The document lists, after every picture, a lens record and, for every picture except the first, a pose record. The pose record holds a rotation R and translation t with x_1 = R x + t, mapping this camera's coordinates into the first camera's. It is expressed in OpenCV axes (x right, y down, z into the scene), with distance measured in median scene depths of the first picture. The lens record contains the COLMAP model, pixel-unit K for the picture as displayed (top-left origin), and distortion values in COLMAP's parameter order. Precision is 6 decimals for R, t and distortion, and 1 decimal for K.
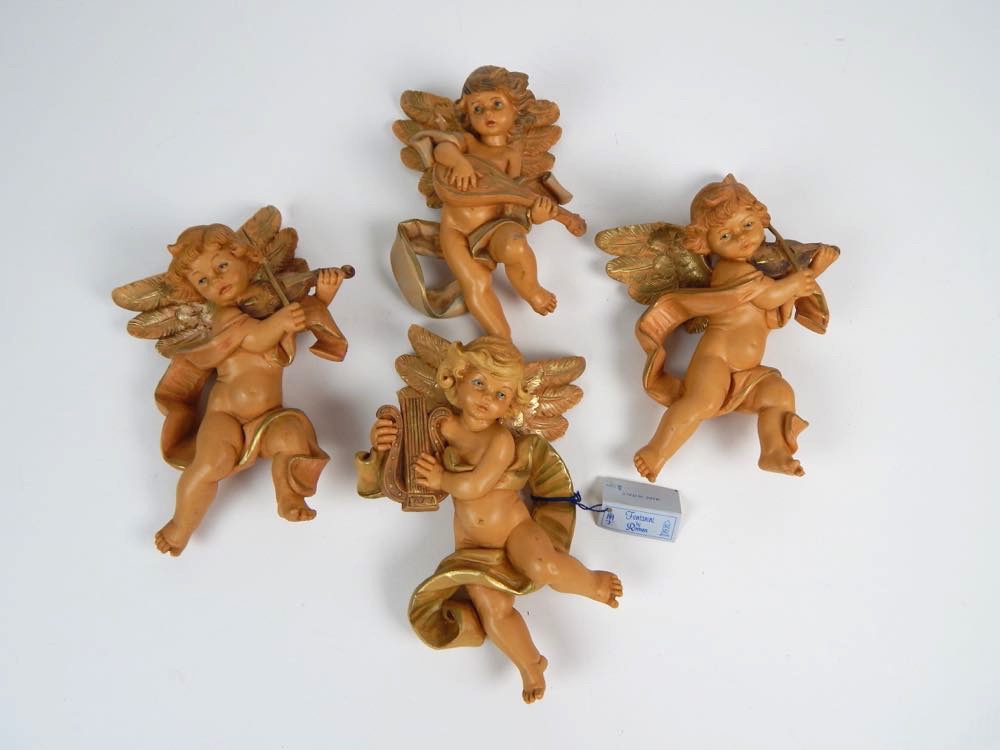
lens RADIAL K [[728.1, 0, 501.8], [0, 728.1, 383.1], [0, 0, 1]] dist [0.013019, -0.001259]
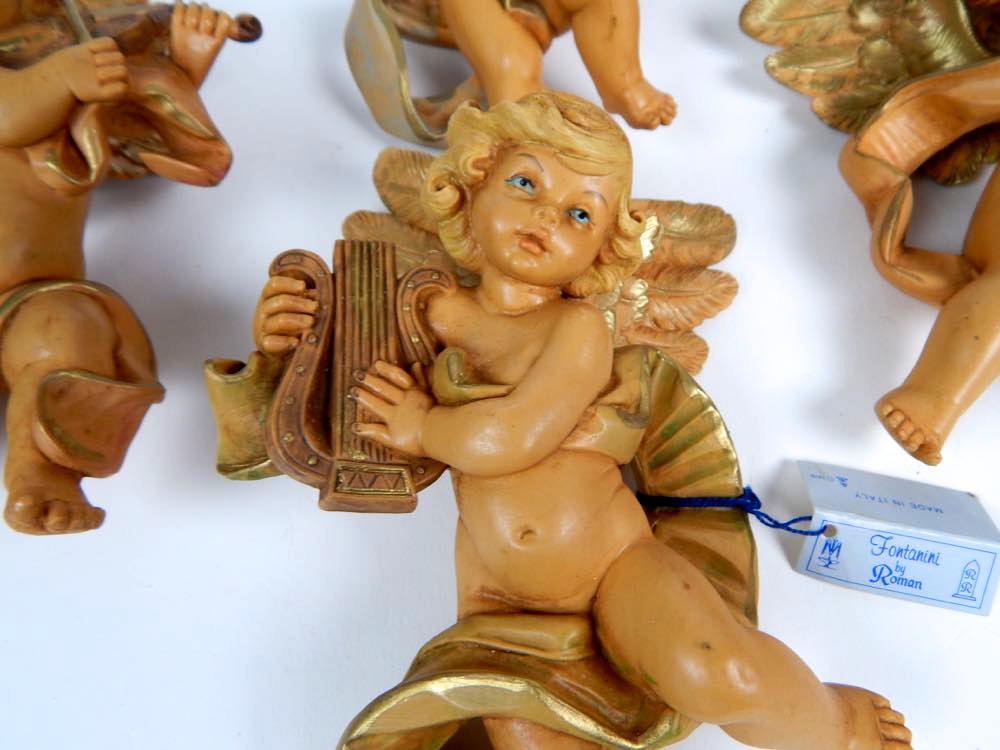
lens RADIAL K [[748.2, 0, 497.2], [0, 748.2, 377.3], [0, 0, 1]] dist [0.034656, -0.001265]
pose [[0.999349, 0.004259, -0.035822, -0.026886], [-0.008594, 0.992523, -0.121758, 0.136941], [0.035036, 0.121987, 0.991913, 0.537263]]
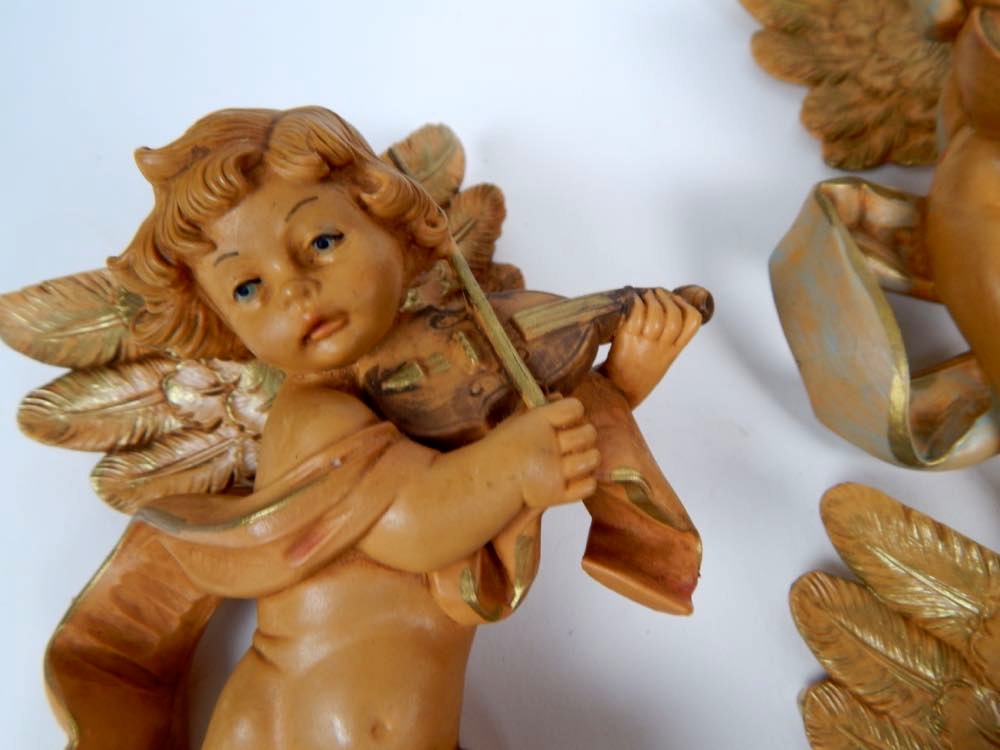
lens RADIAL K [[728.1, 0, 501.8], [0, 728.1, 383.1], [0, 0, 1]] dist [0.013019, -0.001259]
pose [[0.993541, 0.094534, -0.062770, -0.270875], [-0.099160, 0.992225, -0.075210, -0.086551], [0.055172, 0.080948, 0.995190, 0.677312]]
